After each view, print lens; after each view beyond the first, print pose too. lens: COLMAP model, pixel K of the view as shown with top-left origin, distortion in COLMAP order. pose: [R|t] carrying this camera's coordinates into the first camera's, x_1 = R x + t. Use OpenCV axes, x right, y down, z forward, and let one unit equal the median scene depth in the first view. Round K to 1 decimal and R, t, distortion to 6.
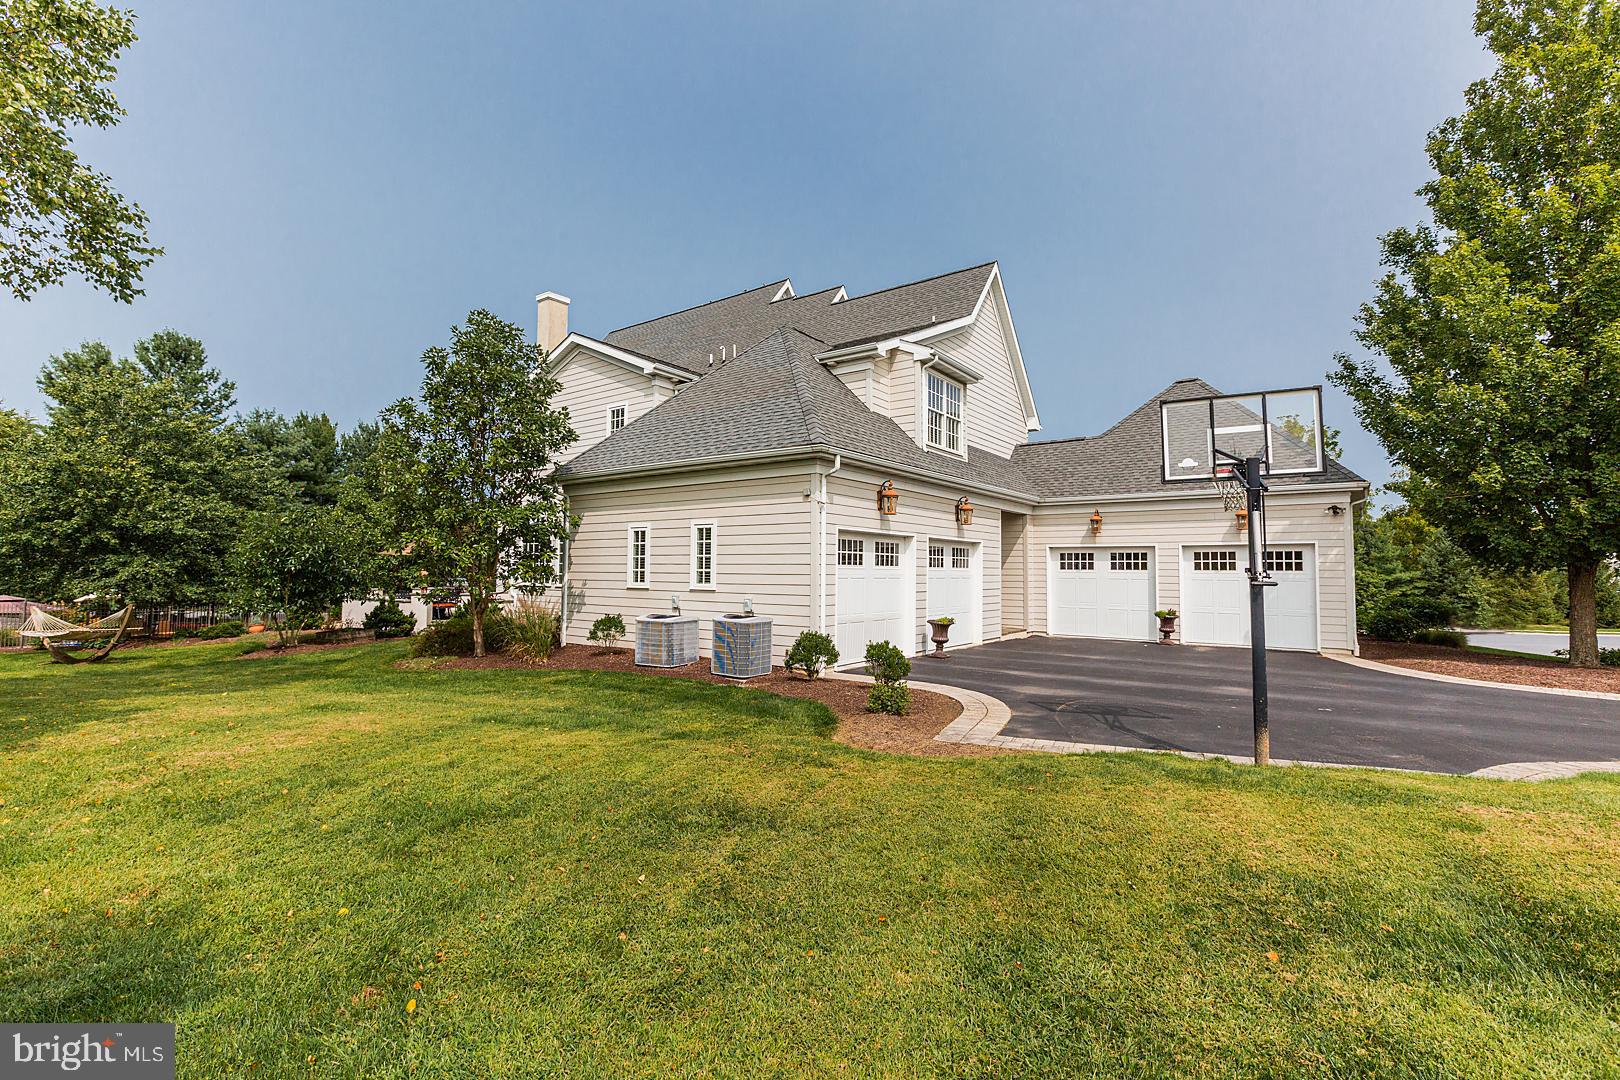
lens RADIAL K [[714.9, 0, 810.0], [0, 714.9, 540.0], [0, 0, 1]] dist [-0.001357, 0.000521]
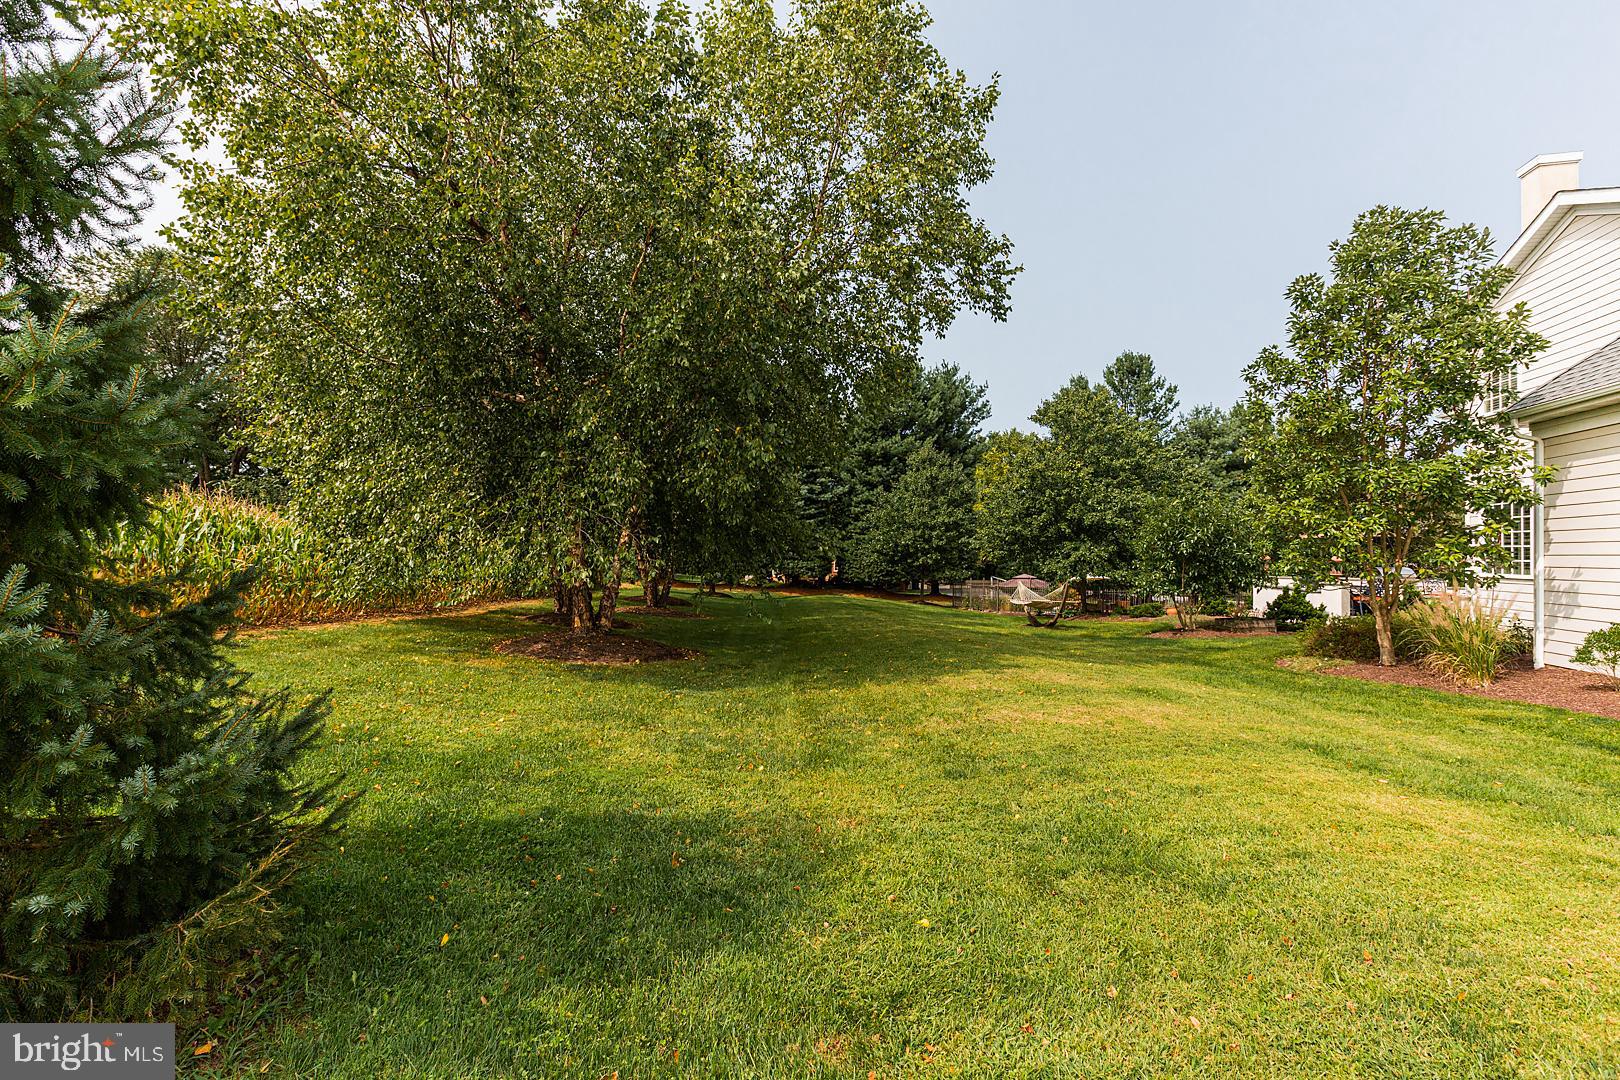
lens RADIAL K [[738.4, 0, 810.0], [0, 738.4, 540.0], [0, 0, 1]] dist [0.000026, -0.000714]
pose [[0.387661, -0.017642, -0.921633, 0.023373], [0.028517, 0.999568, -0.007139, 0.017349], [0.921361, -0.023514, 0.387997, 0.128305]]
